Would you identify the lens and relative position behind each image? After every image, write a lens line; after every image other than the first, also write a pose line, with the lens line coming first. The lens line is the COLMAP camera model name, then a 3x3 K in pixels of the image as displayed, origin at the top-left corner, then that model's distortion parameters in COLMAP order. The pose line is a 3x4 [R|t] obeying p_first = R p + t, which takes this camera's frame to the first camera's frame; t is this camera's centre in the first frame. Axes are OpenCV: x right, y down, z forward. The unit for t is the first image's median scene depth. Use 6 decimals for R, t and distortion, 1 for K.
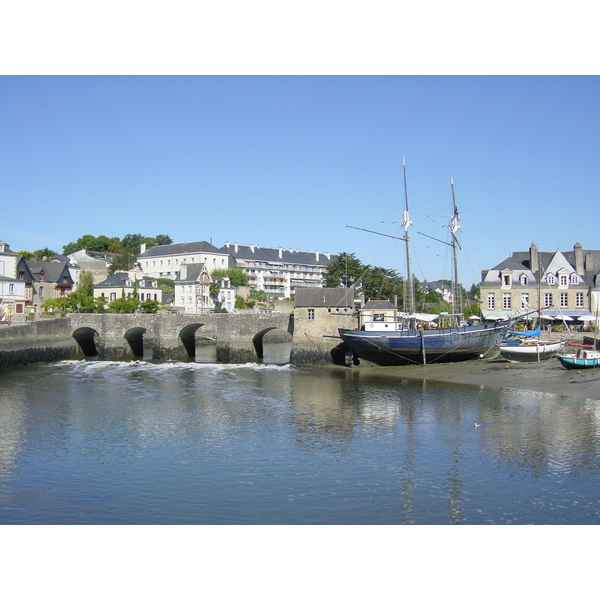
lens RADIAL K [[678.3, 0, 300.0], [0, 678.3, 300.0], [0, 0, 1]] dist [-0.132833, 0.024448]
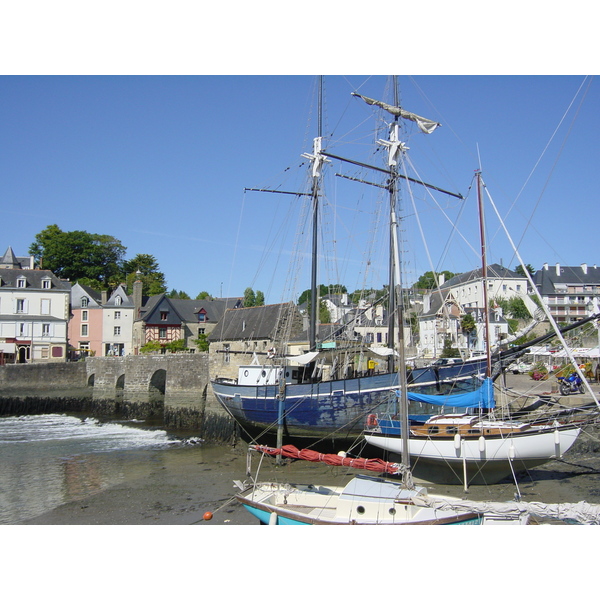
lens RADIAL K [[678.3, 0, 300.0], [0, 678.3, 300.0], [0, 0, 1]] dist [-0.132833, 0.024448]
pose [[0.755427, -0.067719, -0.651724, 0.398867], [0.023132, 0.996781, -0.076759, 0.019704], [0.654825, 0.042910, 0.754562, 0.549886]]
